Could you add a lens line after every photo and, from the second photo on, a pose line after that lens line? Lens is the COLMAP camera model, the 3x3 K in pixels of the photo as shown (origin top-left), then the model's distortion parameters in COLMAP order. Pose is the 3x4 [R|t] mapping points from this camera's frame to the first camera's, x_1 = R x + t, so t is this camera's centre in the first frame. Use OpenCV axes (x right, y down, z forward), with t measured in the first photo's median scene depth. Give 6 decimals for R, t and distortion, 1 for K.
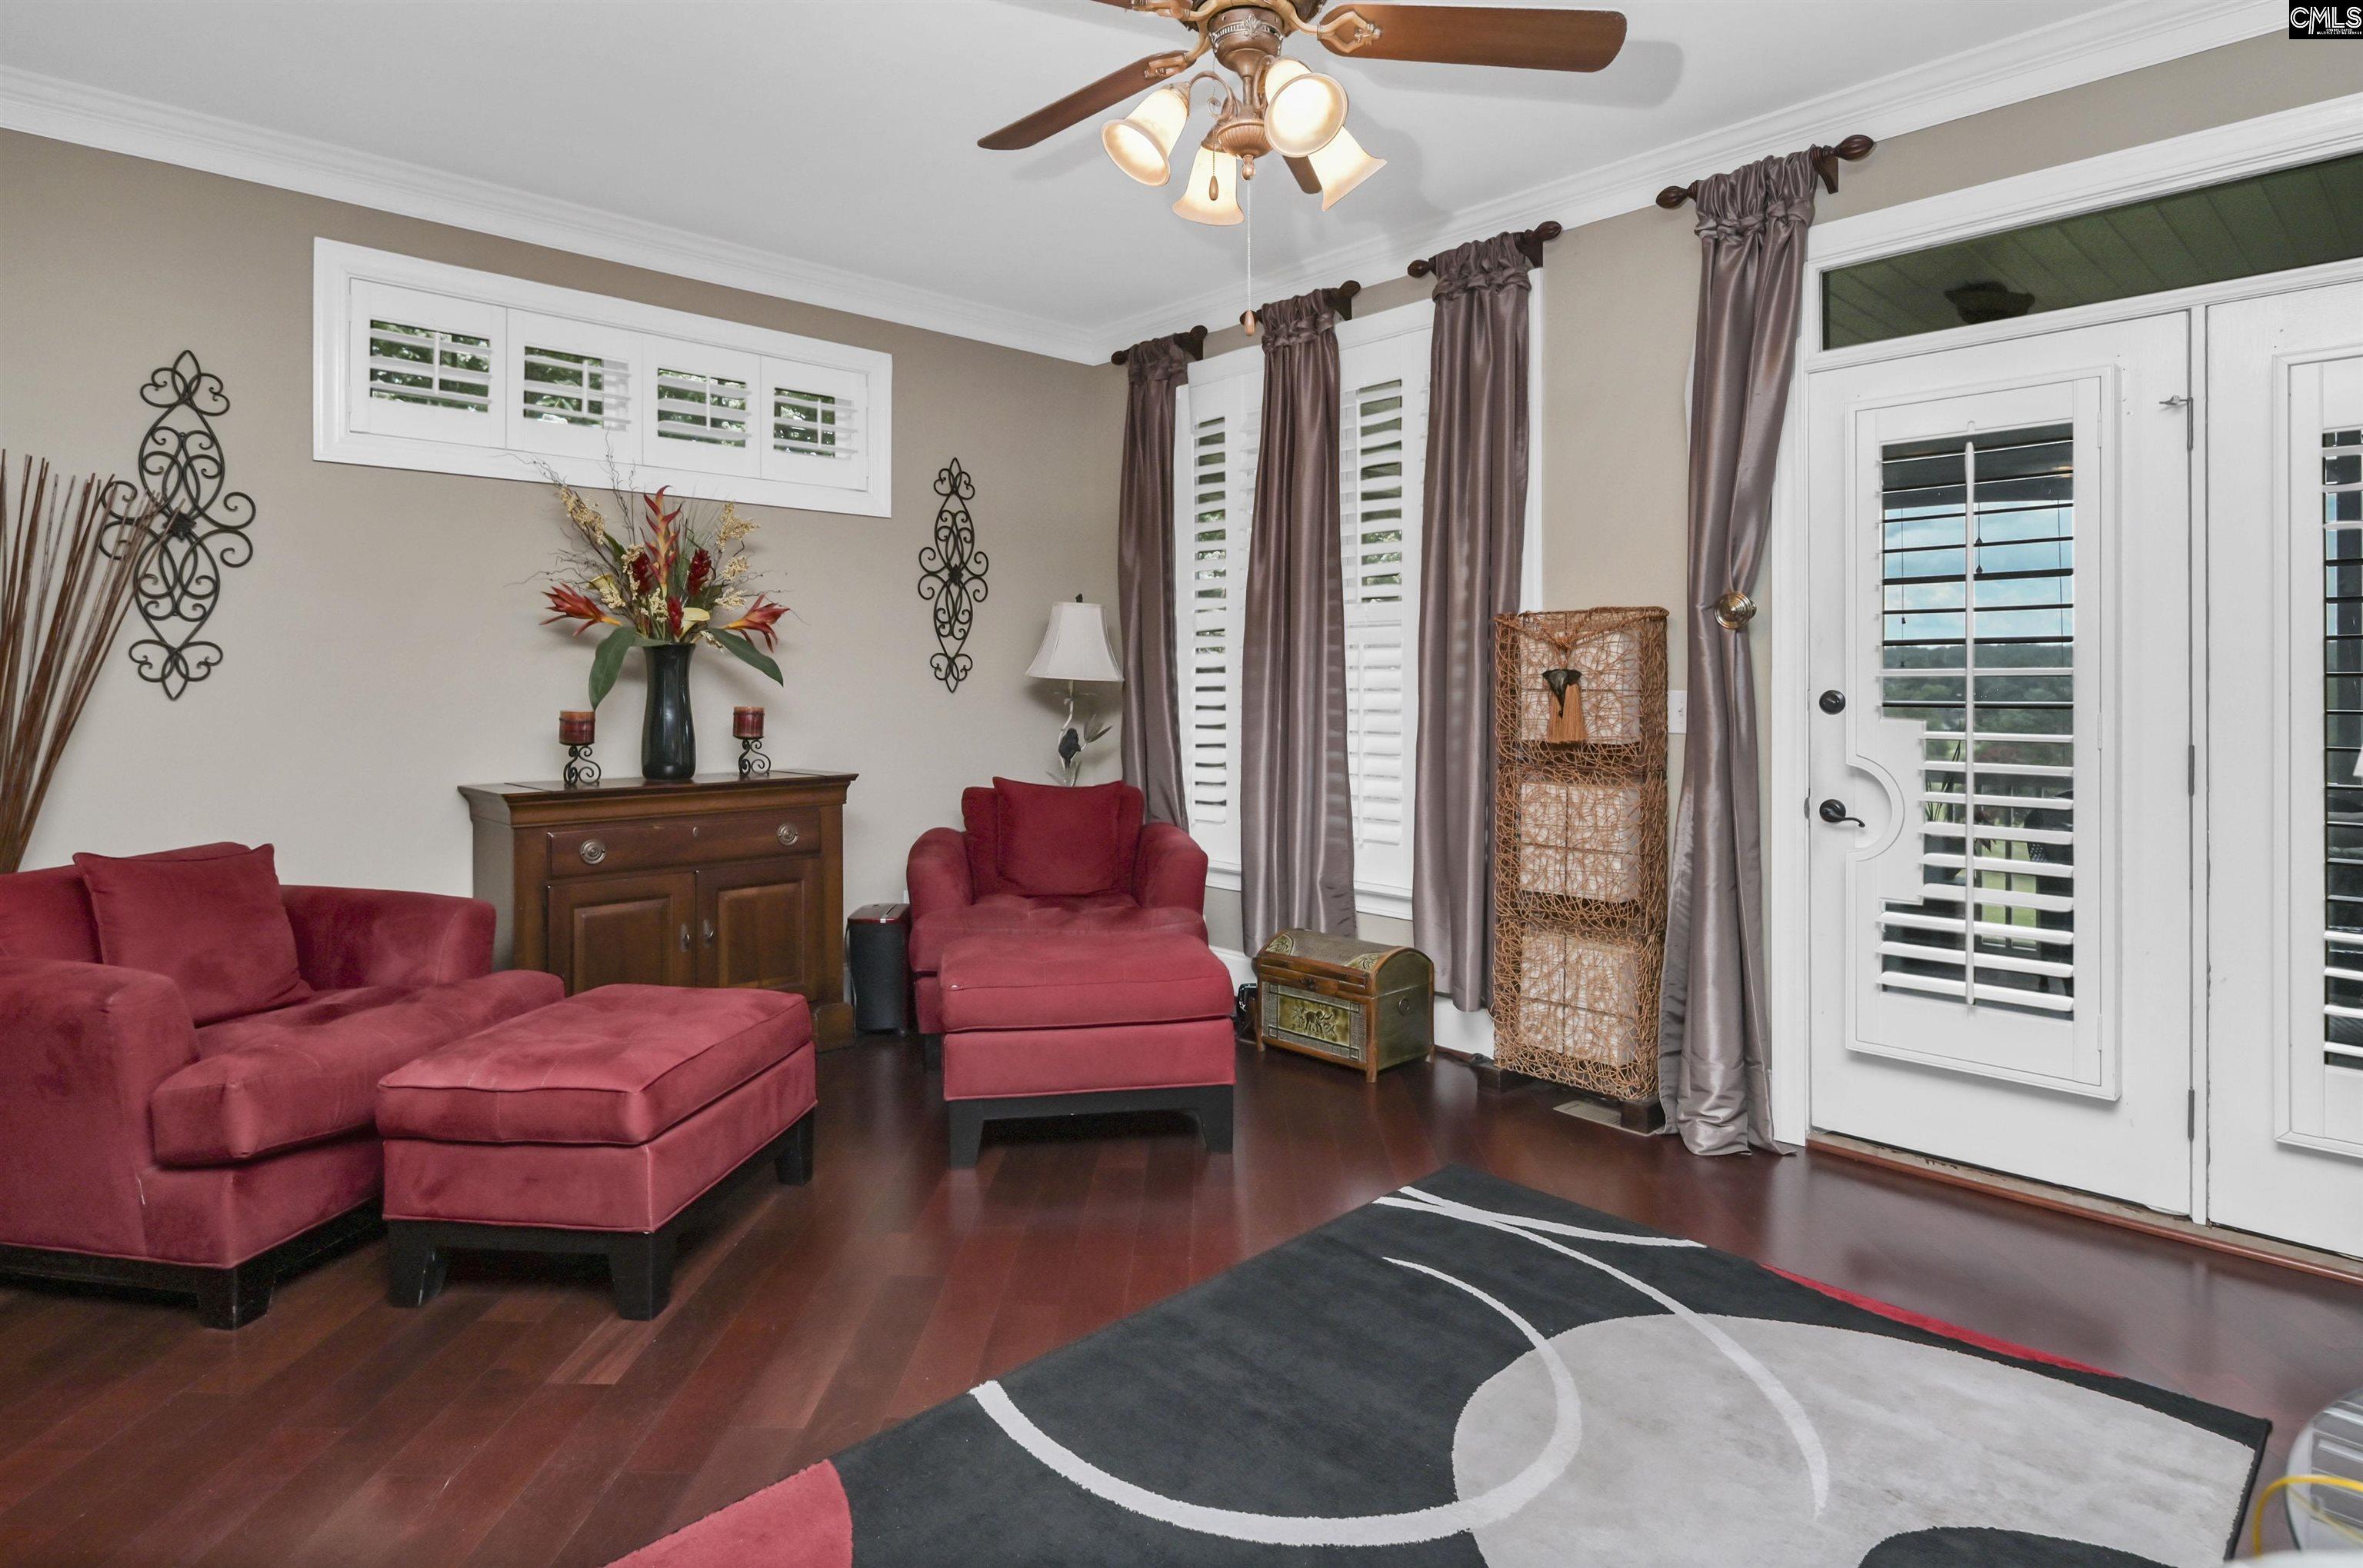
lens RADIAL K [[1244.8, 0, 1157.9], [0, 1244.8, 690.7], [0, 0, 1]] dist [0.003309, -0.008774]
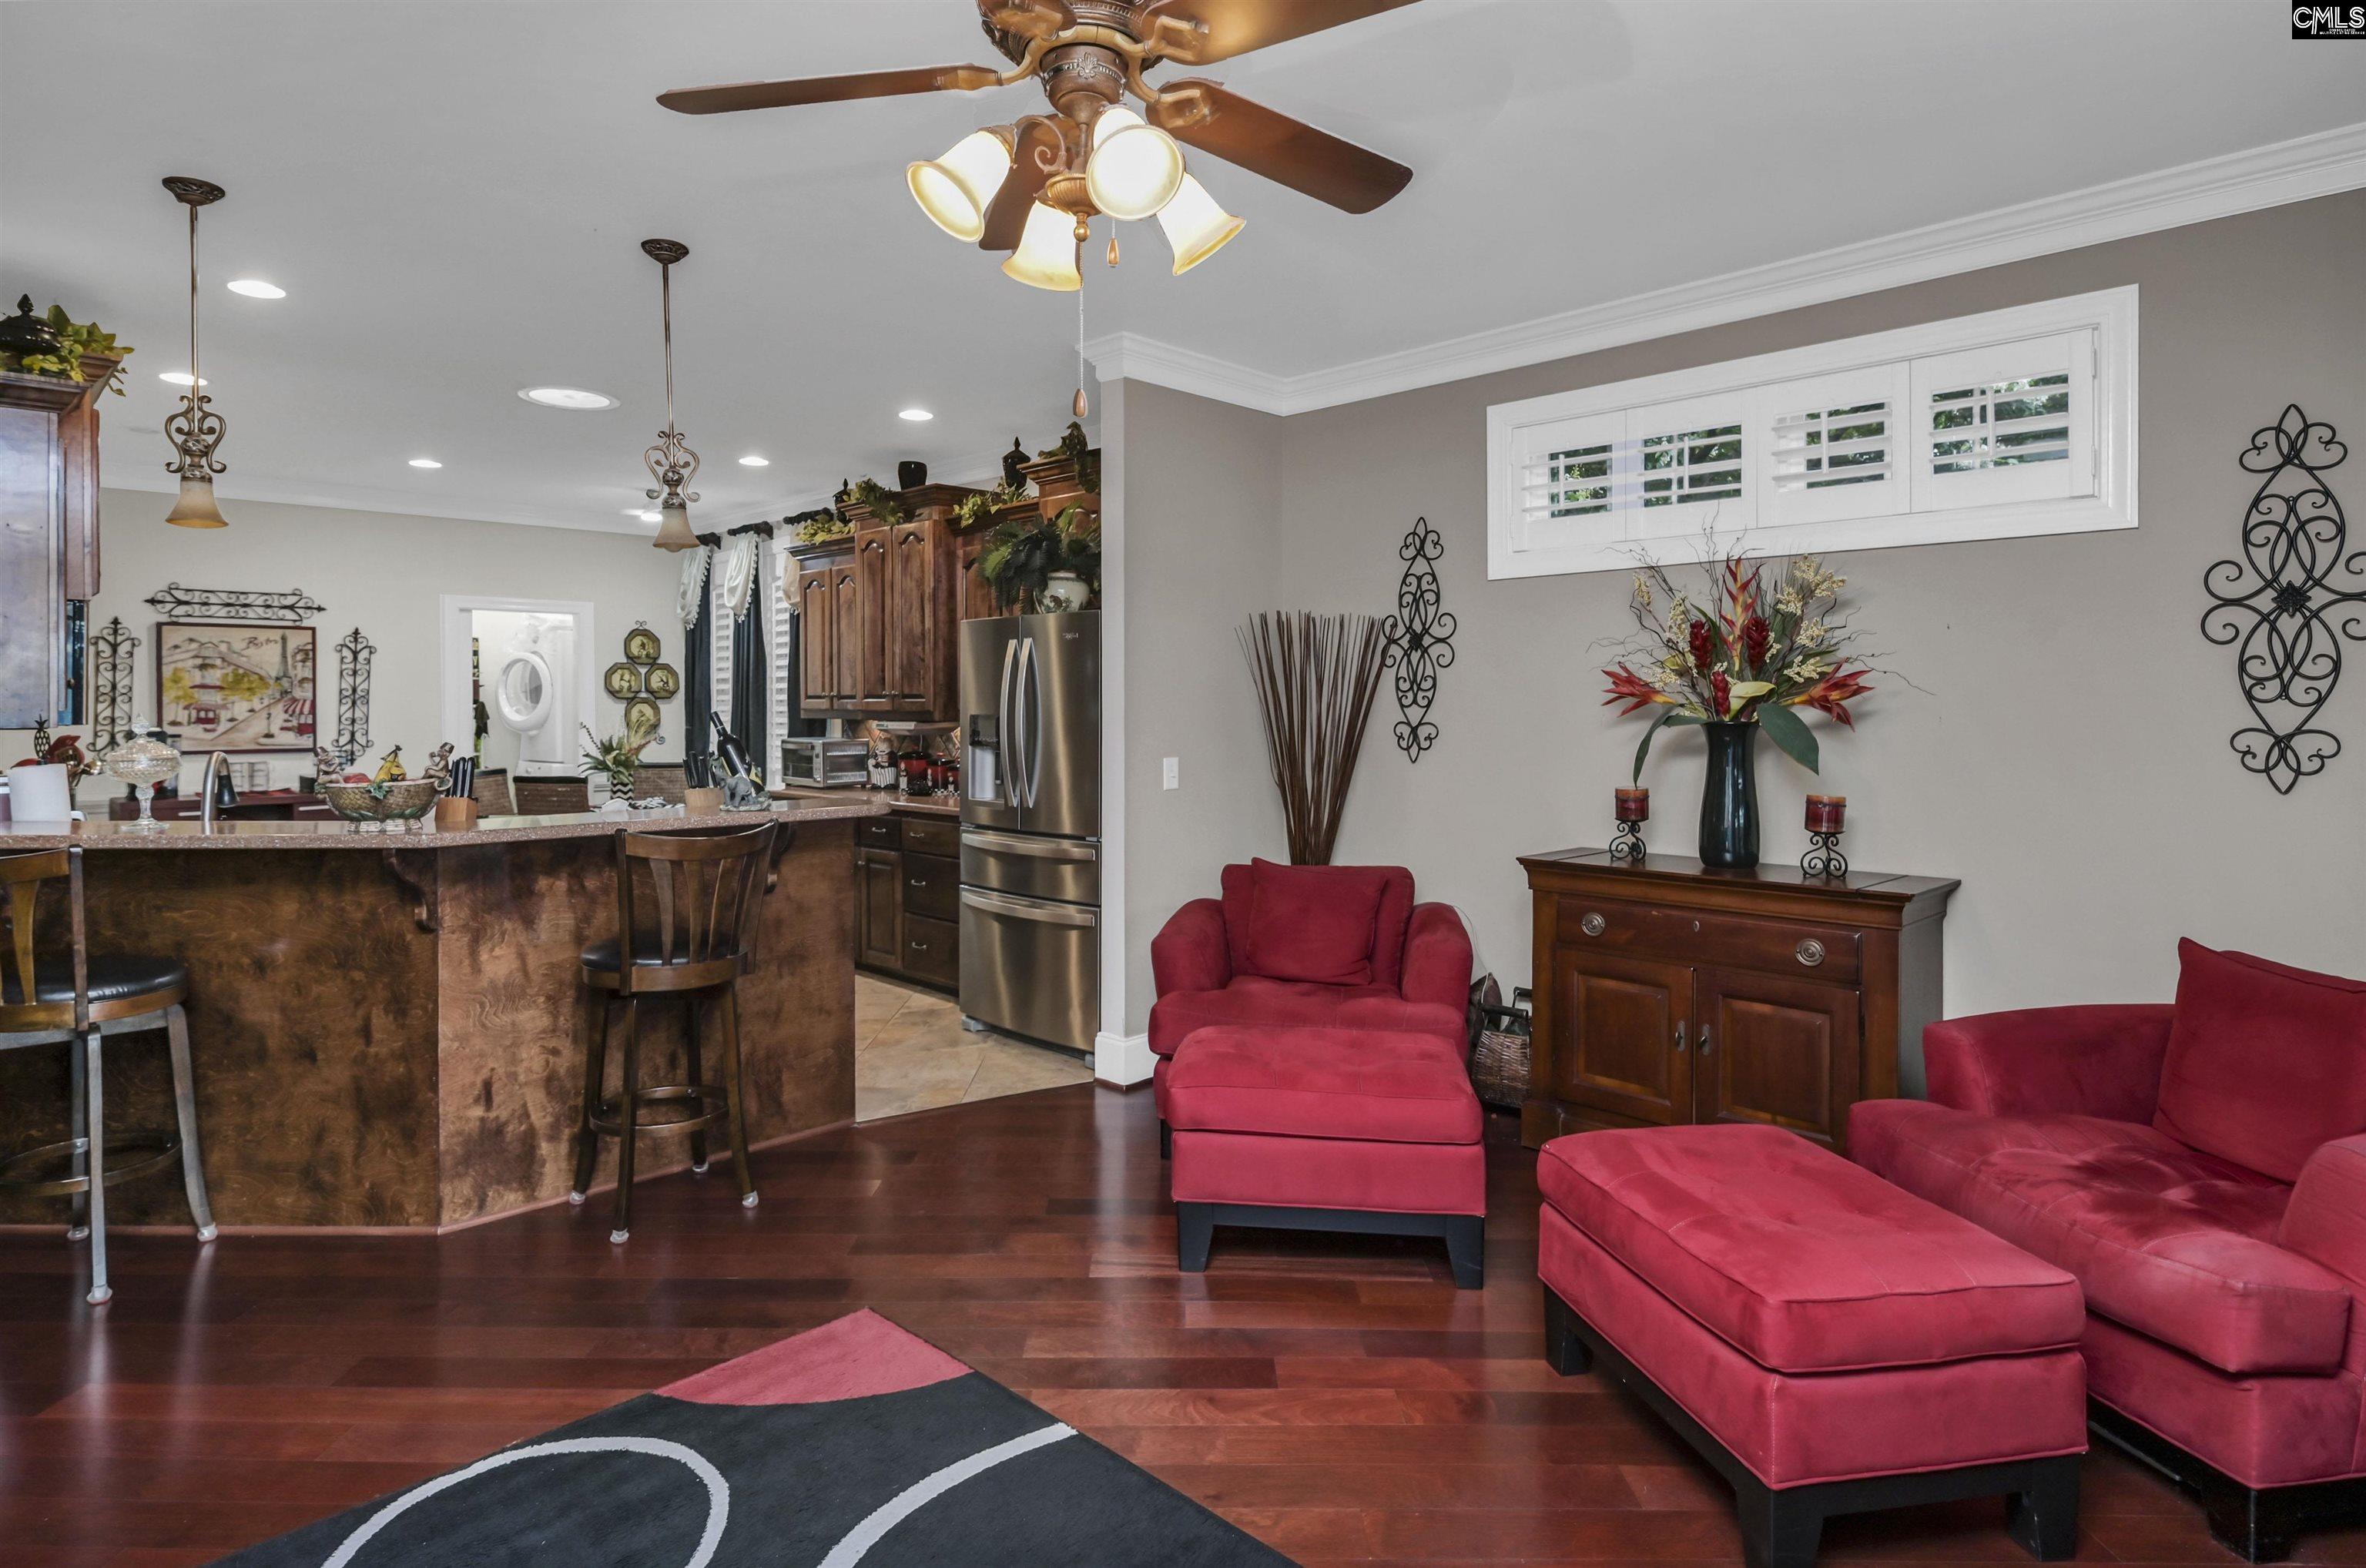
lens RADIAL K [[1221.0, 0, 1159.0], [0, 1221.0, 714.4], [0, 0, 1]] dist [0.008694, -0.011275]
pose [[0.051399, 0.007140, -0.998653, 0.563974], [-0.008420, 0.999942, 0.006716, -0.051123], [0.998643, 0.008063, 0.051456, 0.593638]]
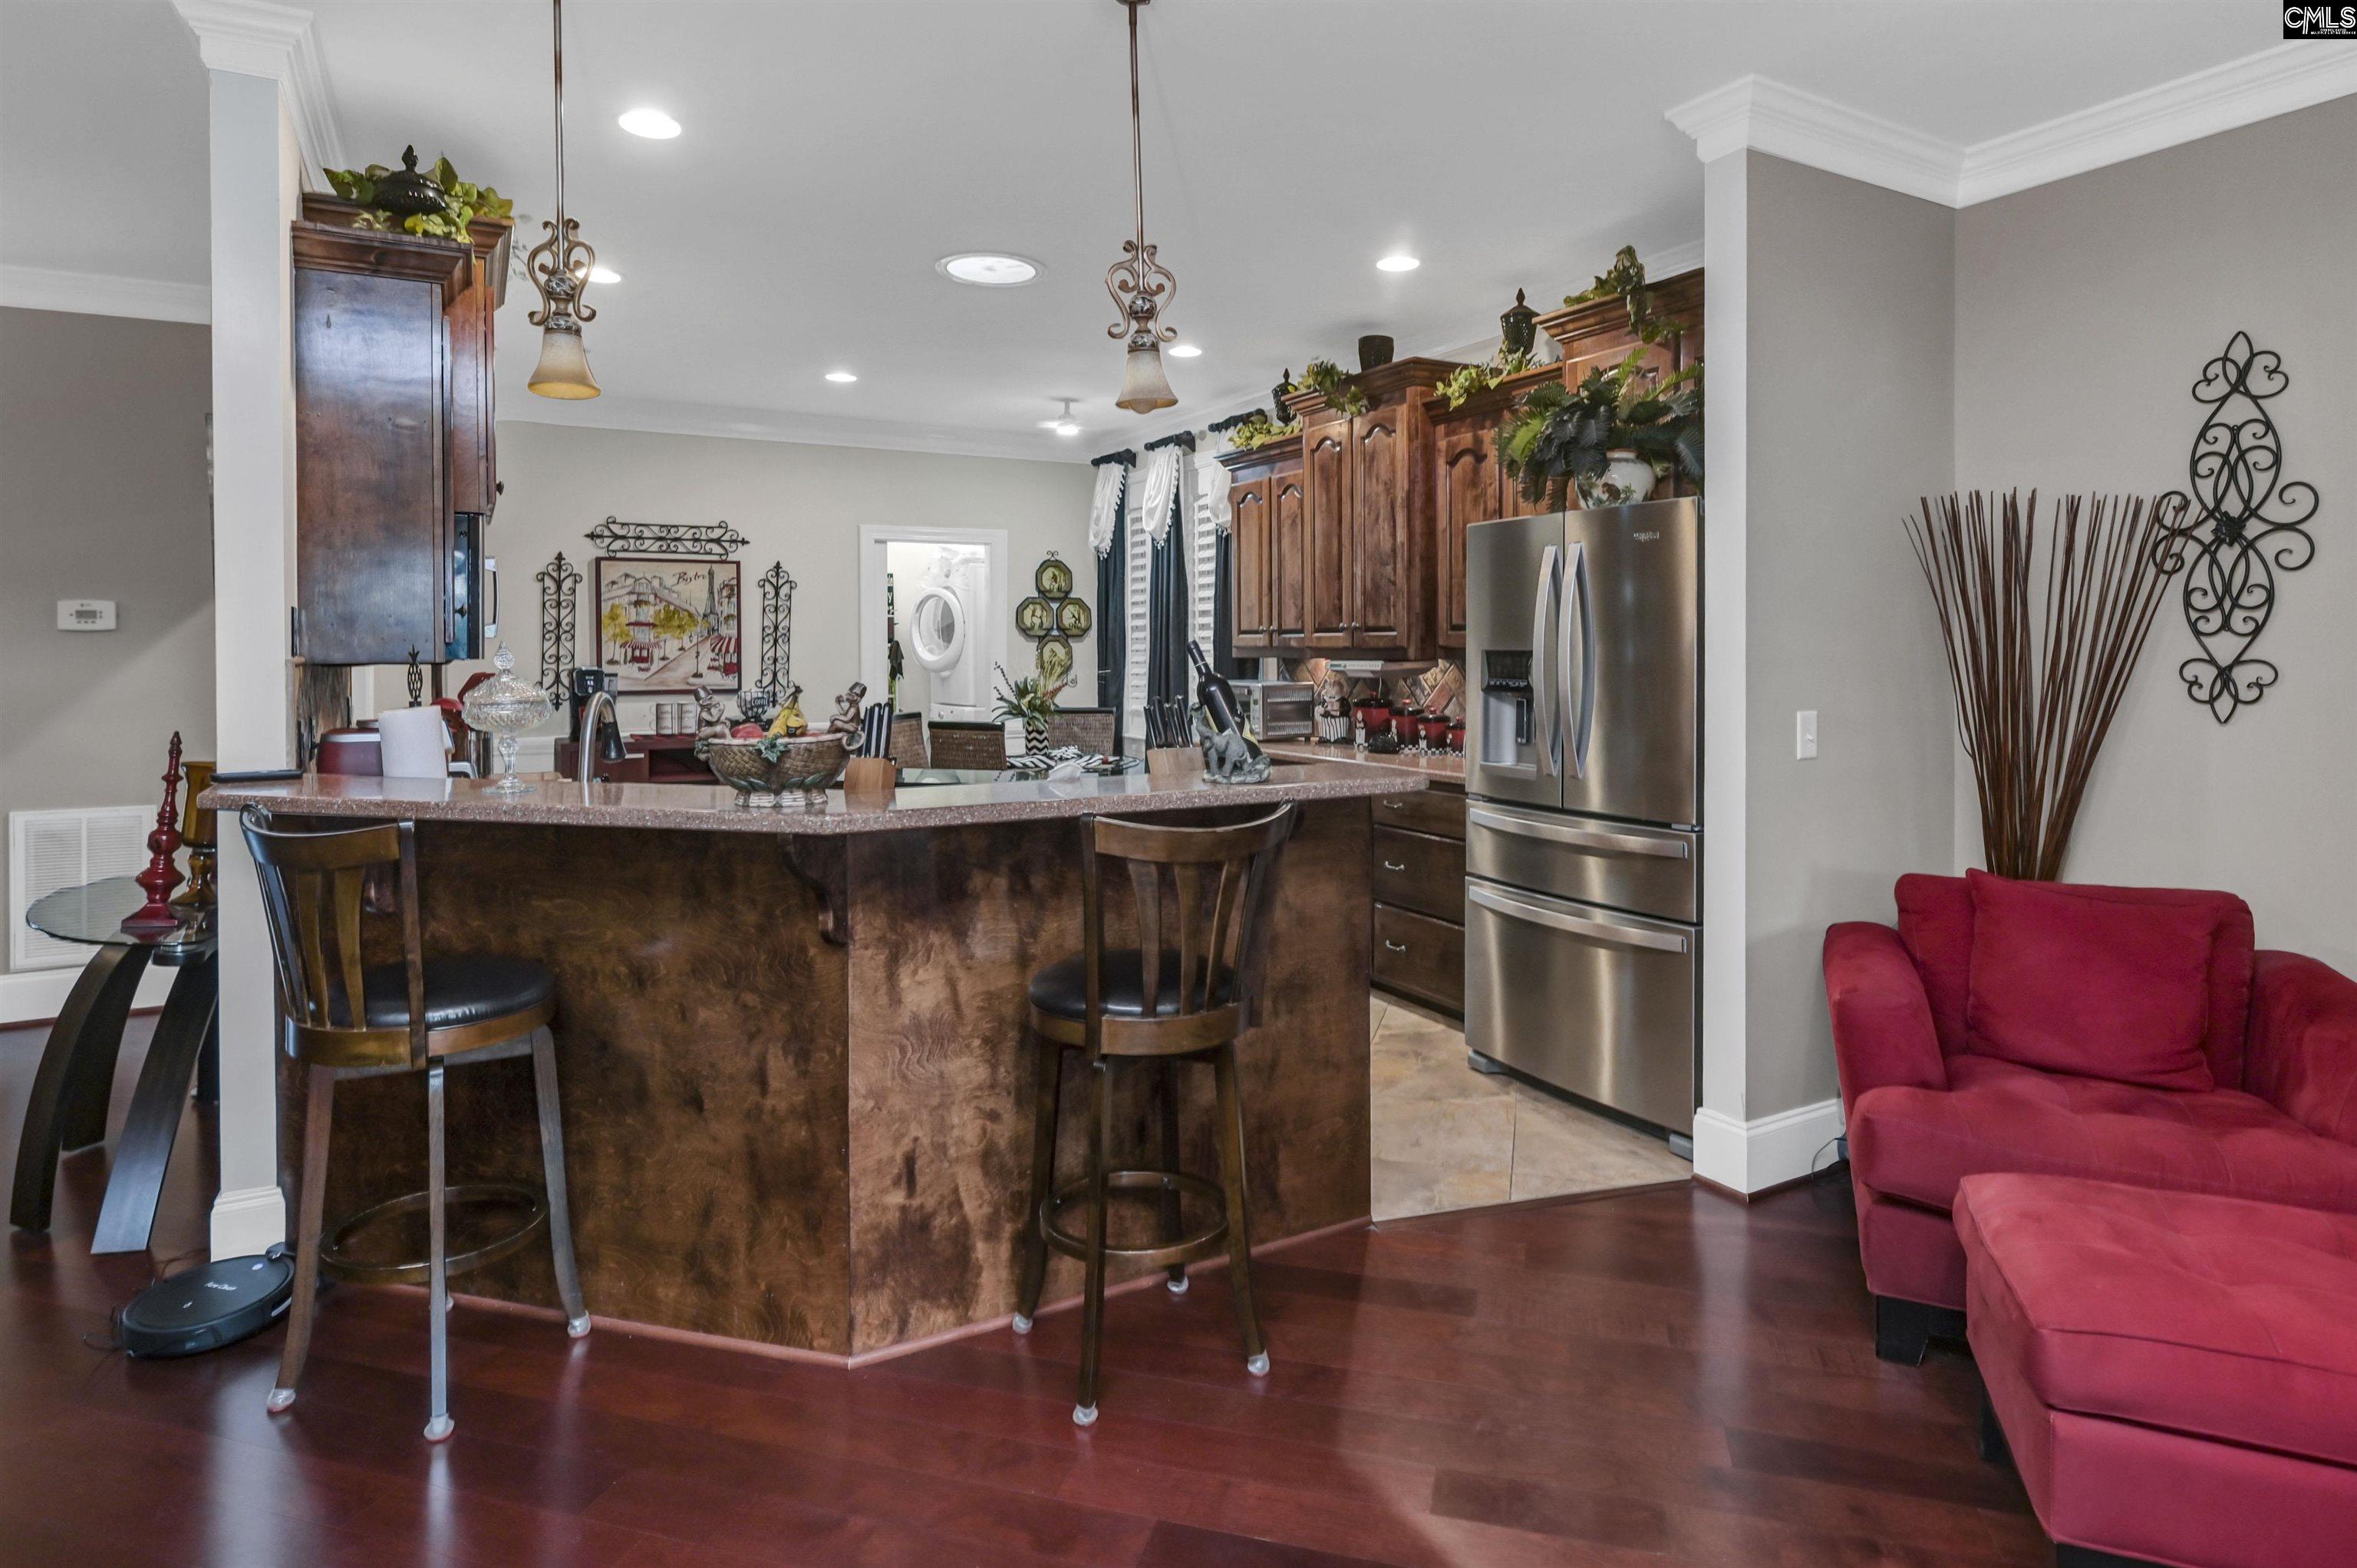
lens RADIAL K [[1241.7, 0, 1173.3], [0, 1241.7, 656.2], [0, 0, 1]] dist [0.003309, -0.008774]
pose [[-0.227152, 0.006958, -0.973834, 0.237556], [-0.006983, 0.999937, 0.008774, -0.041082], [0.973834, 0.008794, -0.227089, 0.426105]]
